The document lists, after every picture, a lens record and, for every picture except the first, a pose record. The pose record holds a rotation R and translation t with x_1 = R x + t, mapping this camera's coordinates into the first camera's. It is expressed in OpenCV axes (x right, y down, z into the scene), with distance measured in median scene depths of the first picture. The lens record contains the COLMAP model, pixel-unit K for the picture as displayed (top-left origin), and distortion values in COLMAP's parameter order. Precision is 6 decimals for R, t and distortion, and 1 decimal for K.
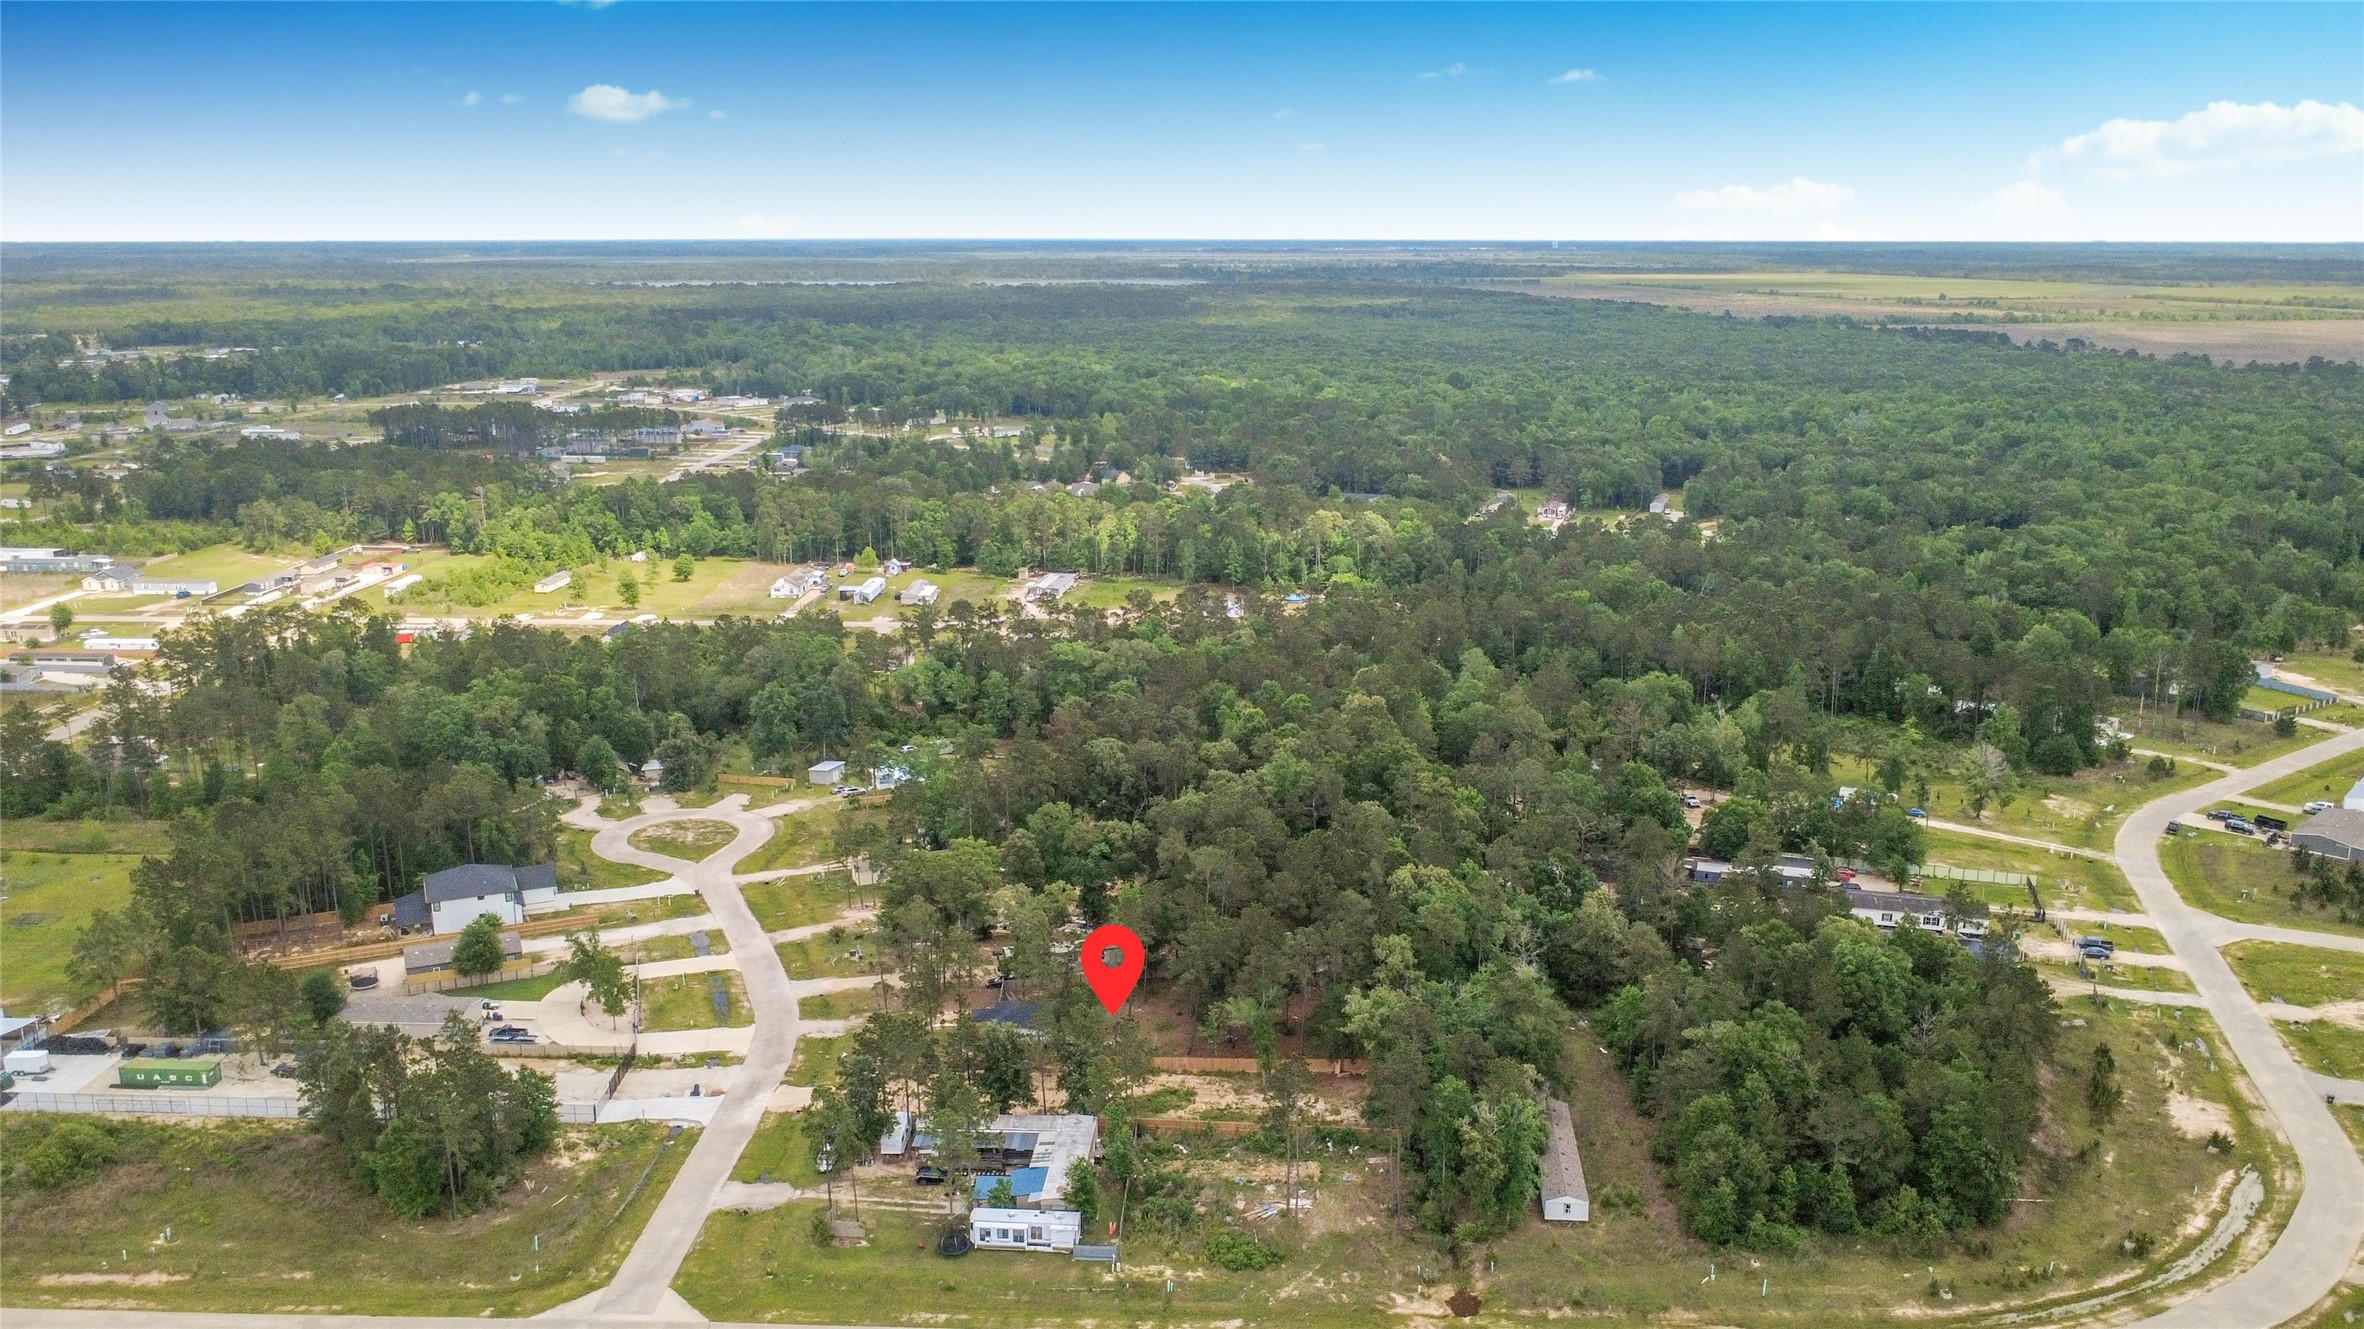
lens RADIAL K [[1826.8, 0, 1183.4], [0, 1826.8, 670.1], [0, 0, 1]] dist [-0.000129, 0.001238]
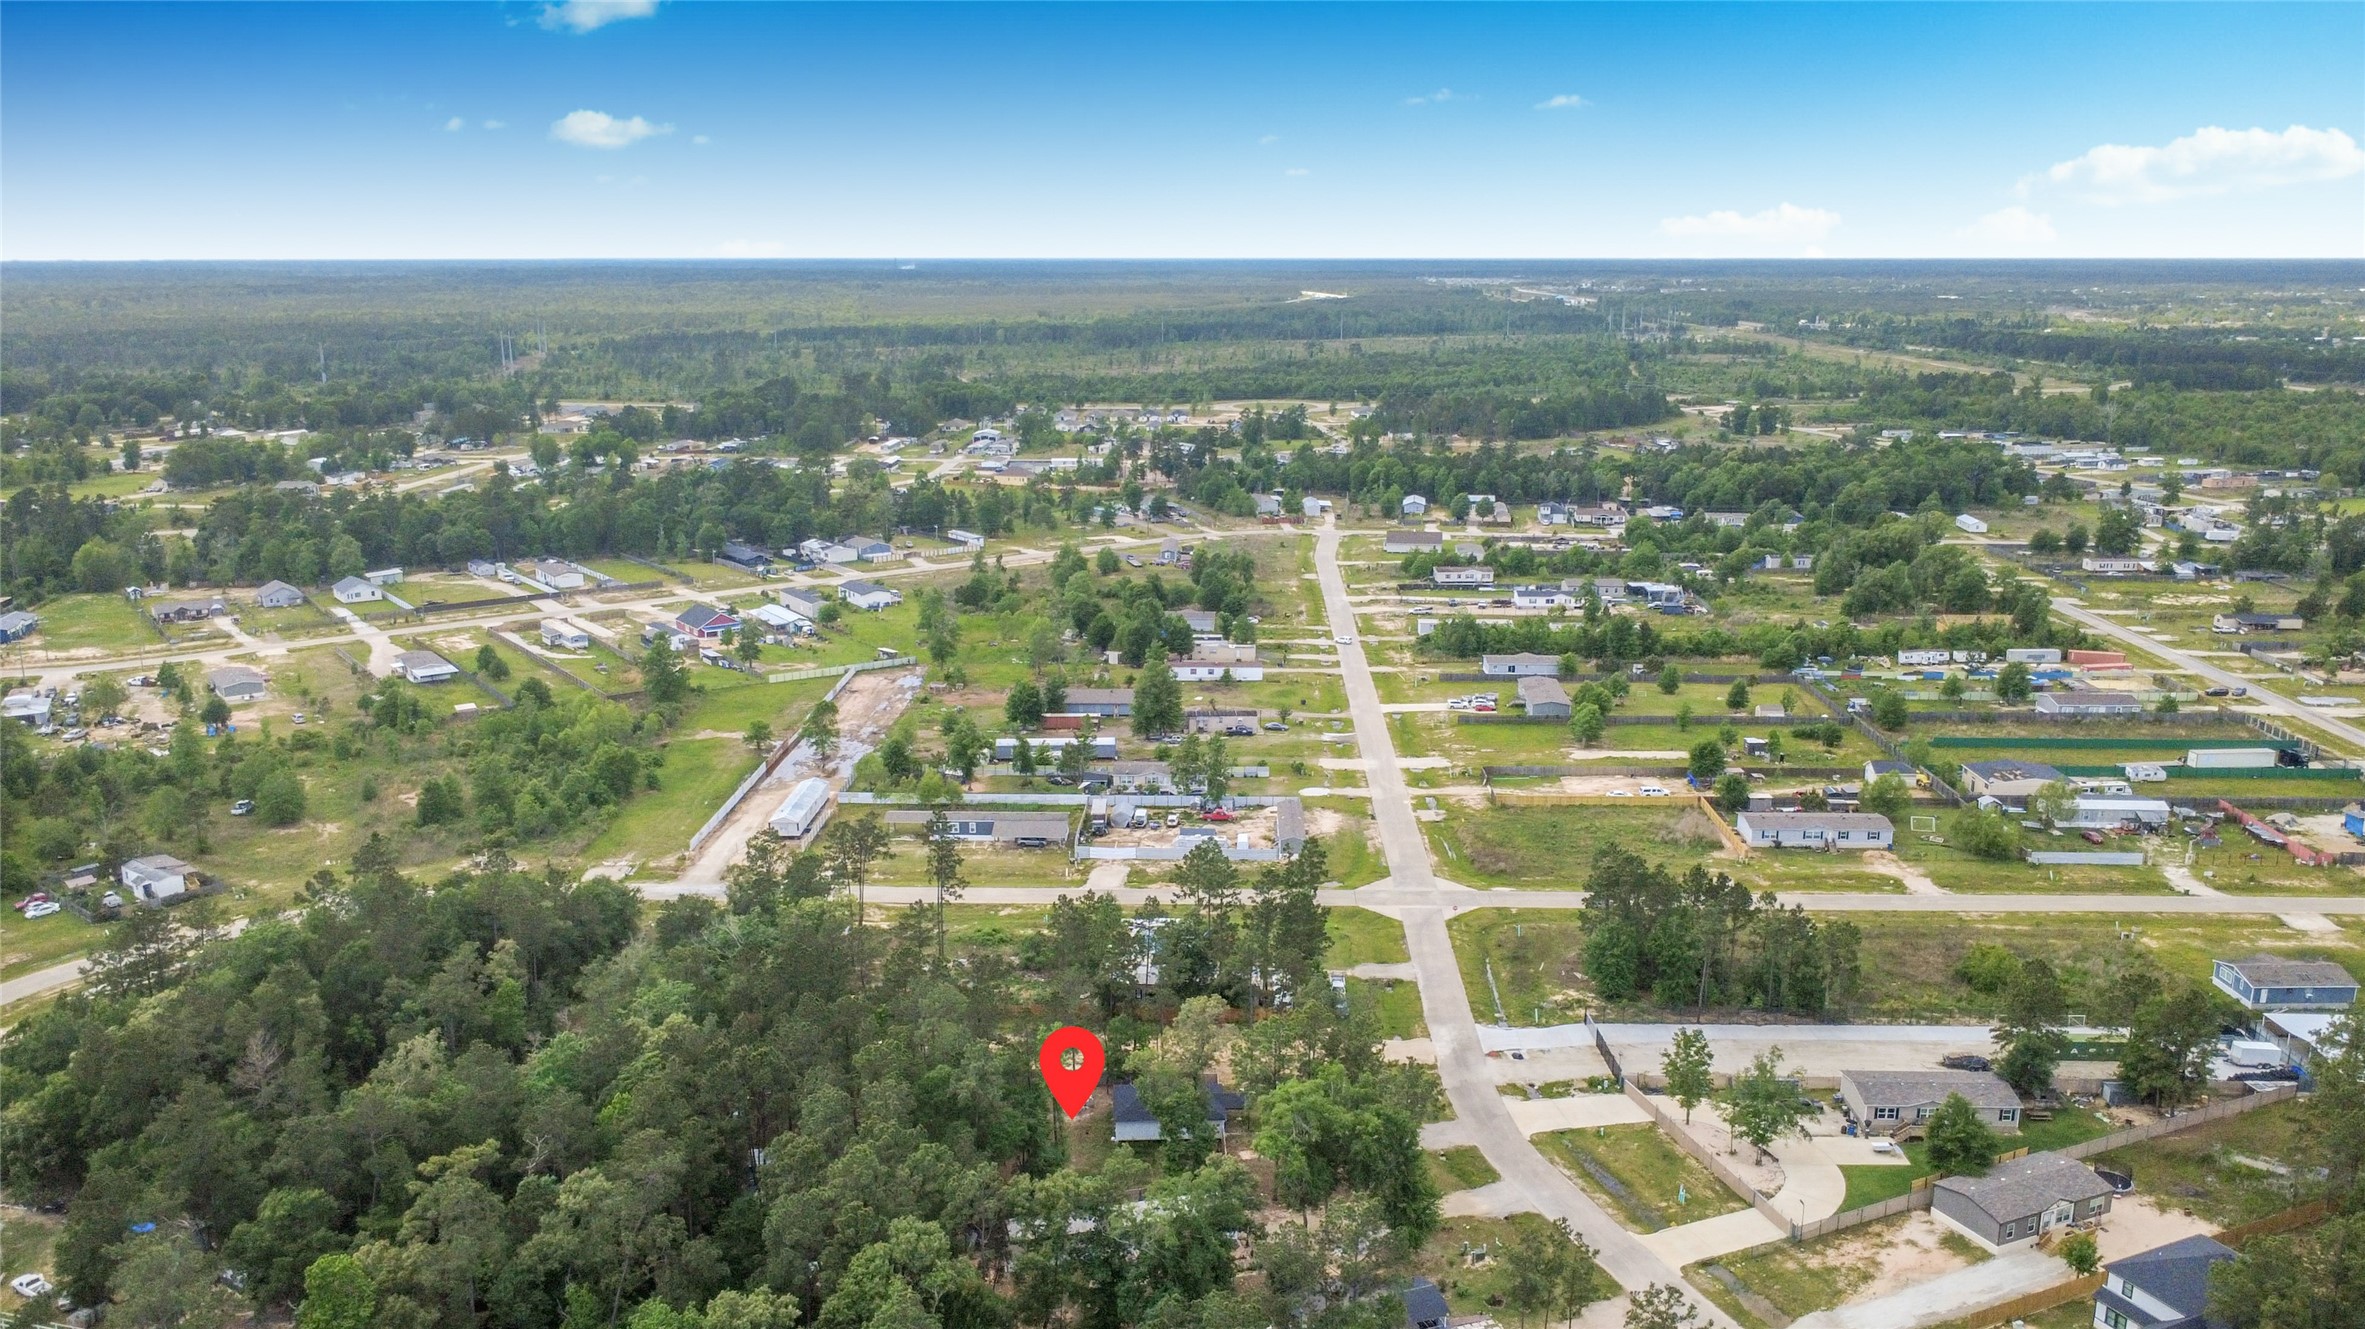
lens RADIAL K [[1778.1, 0, 1183.6], [0, 1778.1, 661.8], [0, 0, 1]] dist [-0.002095, 0.004069]
pose [[-0.999999, 0.001447, -0.000220, -0.075411], [0.001195, 0.894285, 0.447496, -0.302741], [0.000845, 0.447495, -0.894286, 1.424102]]
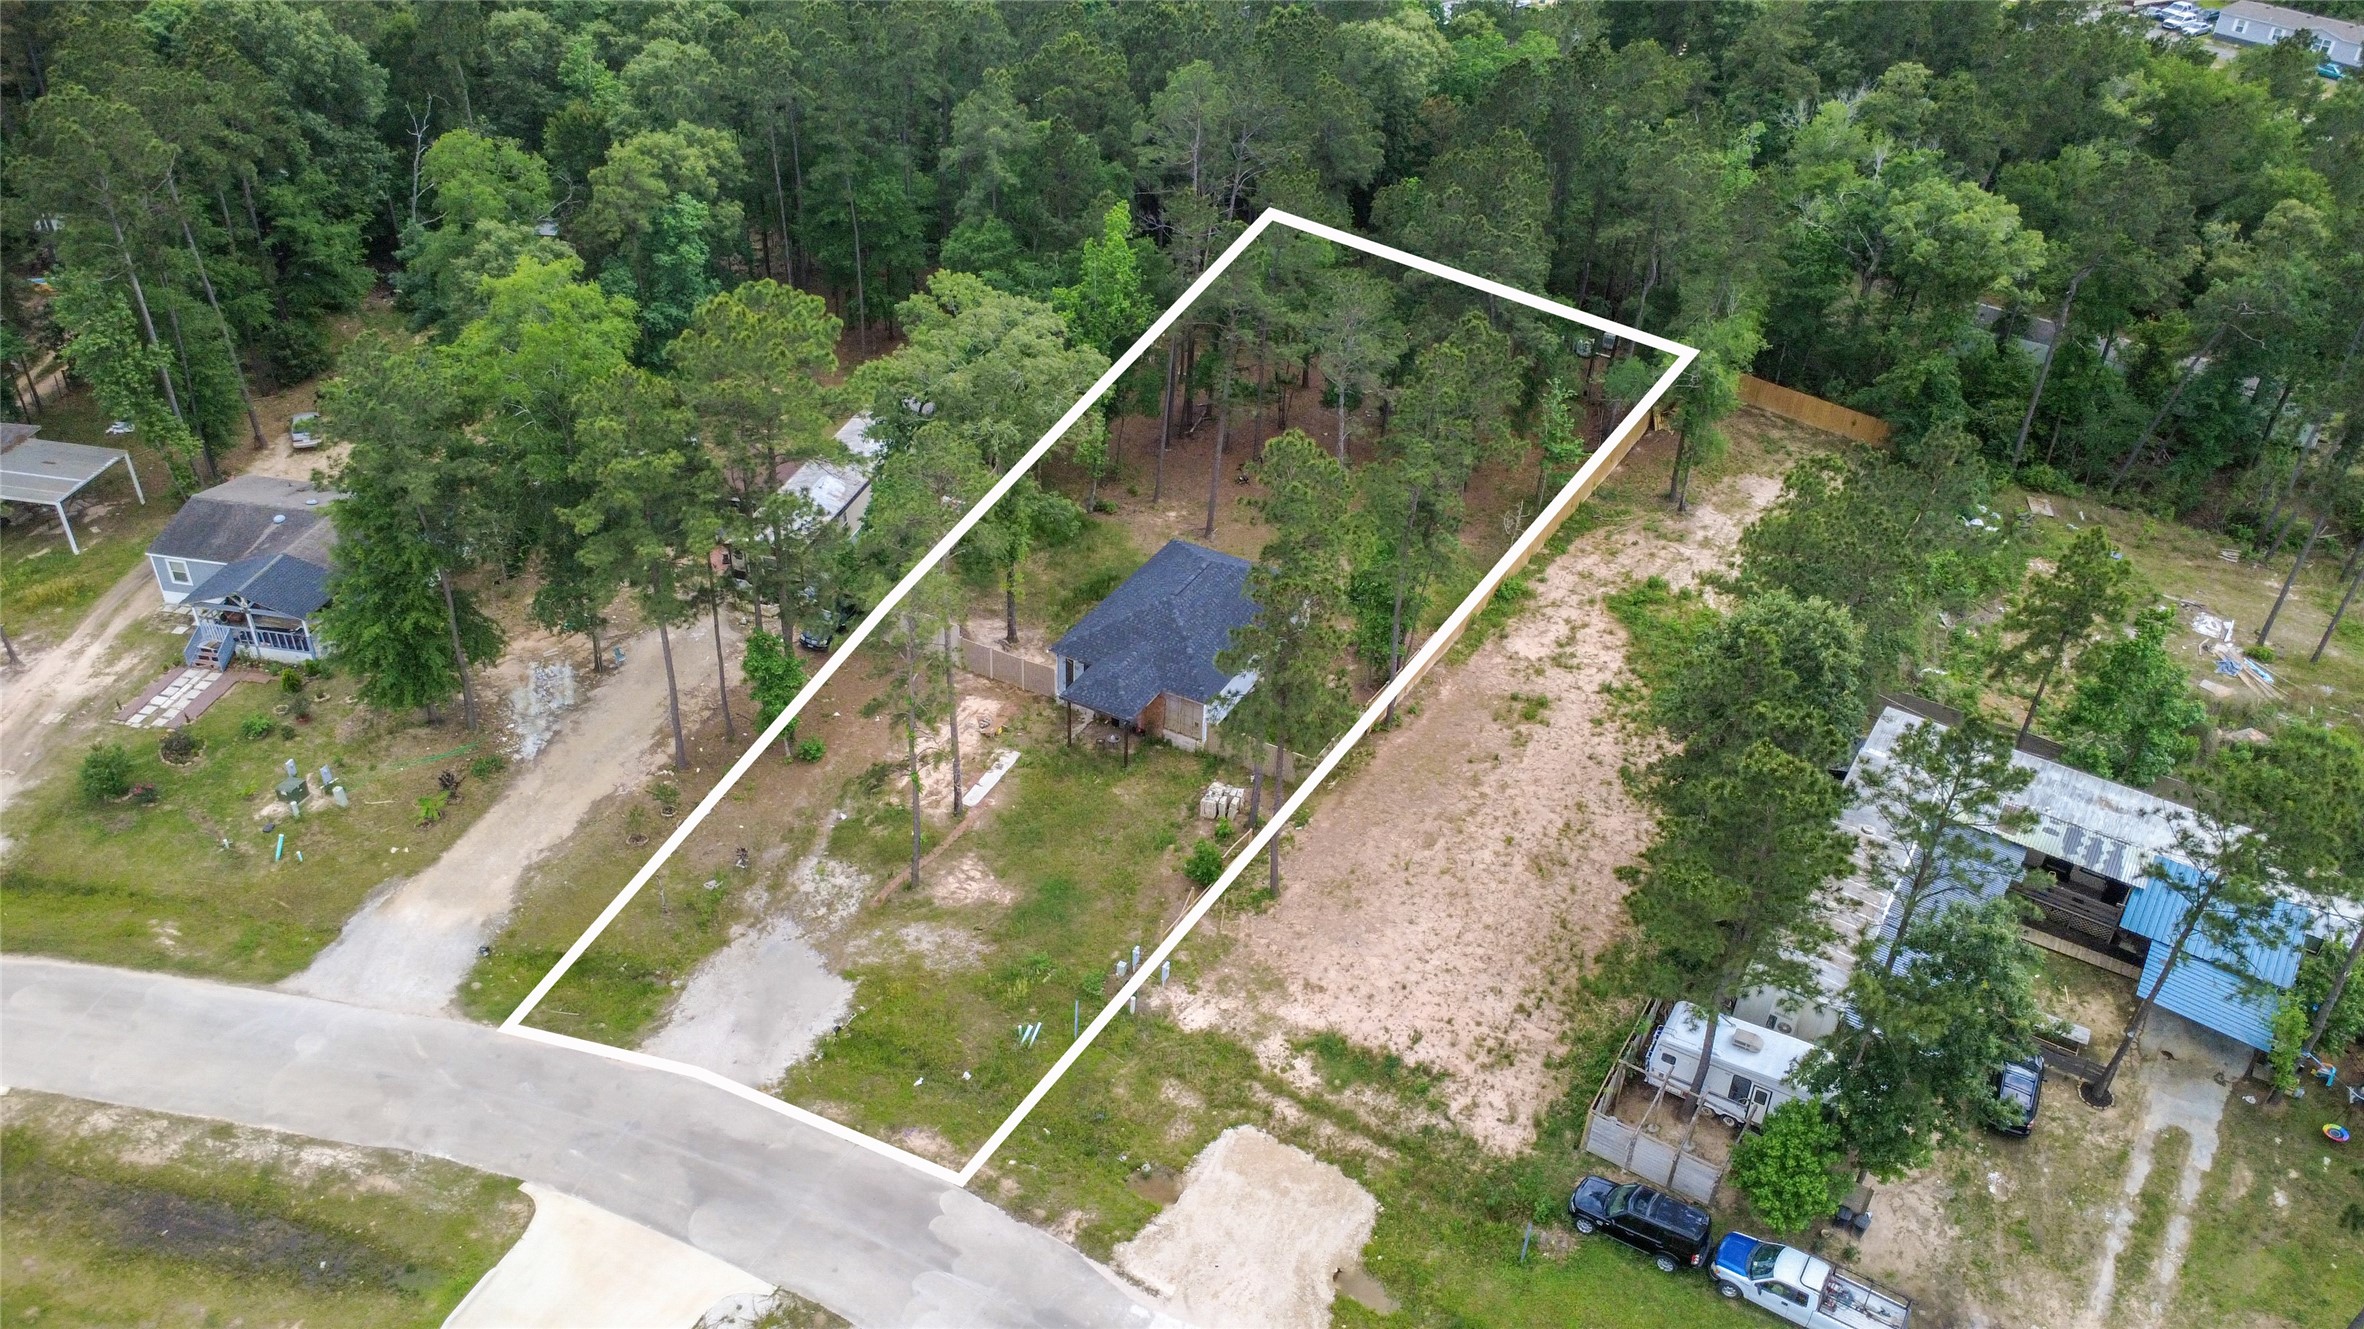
lens RADIAL K [[1715.9, 0, 1184.7], [0, 1715.9, 667.0], [0, 0, 1]] dist [0.001761, -0.002349]
pose [[0.494806, -0.471073, 0.730245, -0.290799], [0.169097, 0.876455, 0.450813, 0.038884], [-0.852393, -0.099583, 0.513333, 0.723295]]
